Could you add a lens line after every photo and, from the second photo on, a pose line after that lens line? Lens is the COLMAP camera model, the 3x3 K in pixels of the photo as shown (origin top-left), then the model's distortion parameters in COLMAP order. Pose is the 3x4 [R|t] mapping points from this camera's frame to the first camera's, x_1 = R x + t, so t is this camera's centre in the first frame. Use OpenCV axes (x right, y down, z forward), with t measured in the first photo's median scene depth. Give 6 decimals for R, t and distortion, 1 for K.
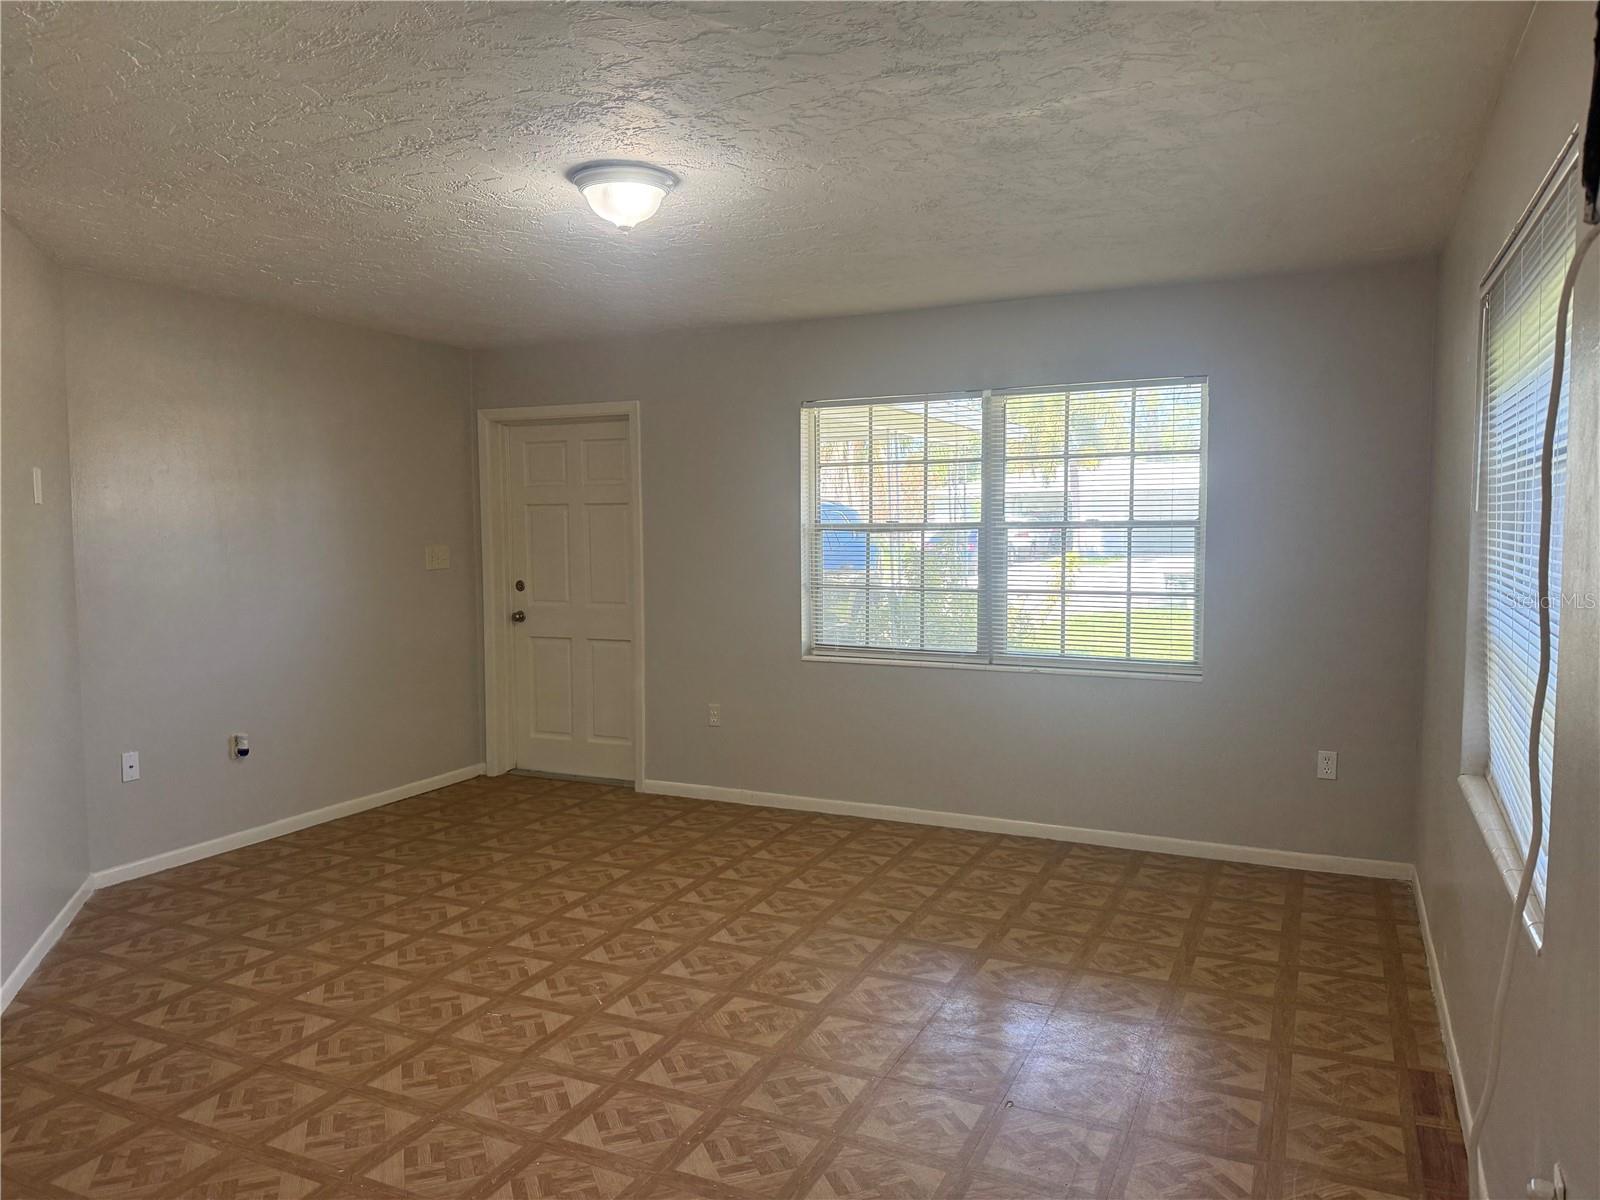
lens RADIAL K [[1125.5, 0, 795.3], [0, 1125.5, 610.6], [0, 0, 1]] dist [0.092009, -0.135537]
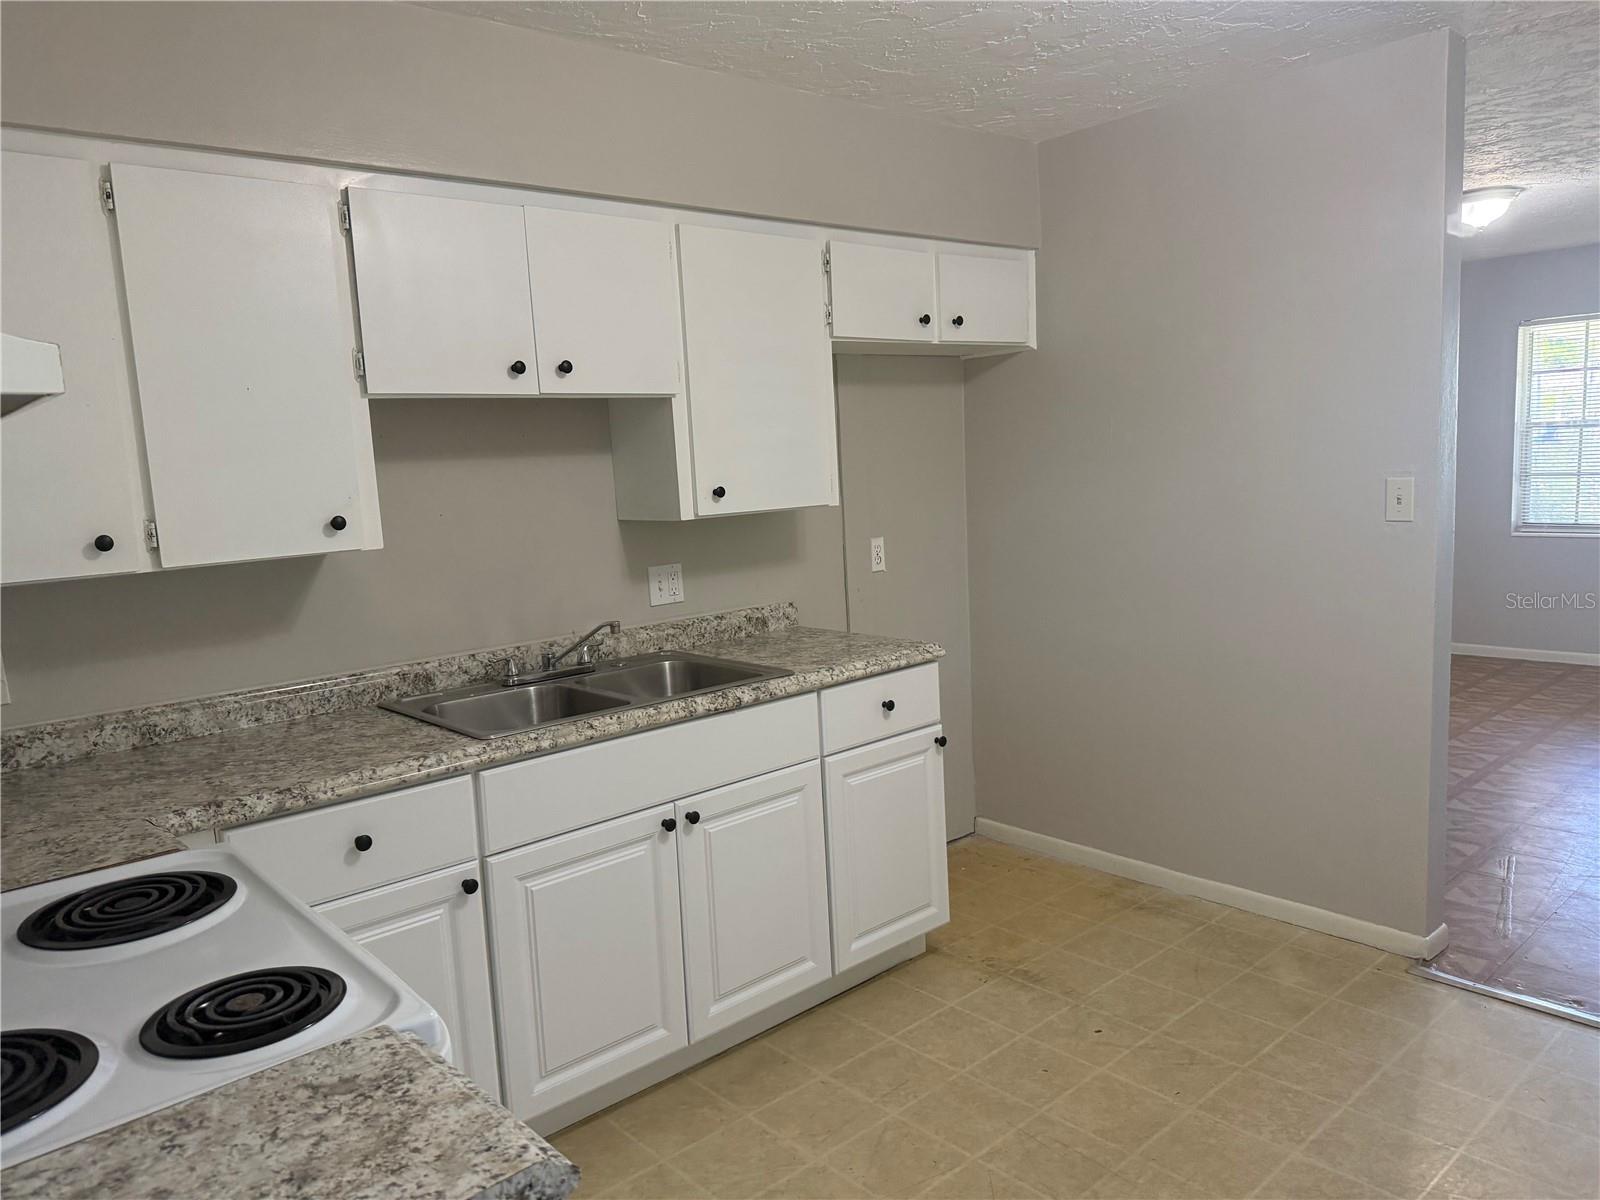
lens RADIAL K [[1125.5, 0, 795.3], [0, 1125.5, 610.6], [0, 0, 1]] dist [0.092009, -0.135537]
pose [[0.917450, 0.012790, -0.397646, -0.214032], [0.013507, 0.997906, 0.063260, 0.036522], [0.397622, -0.063409, 0.915356, -0.447239]]
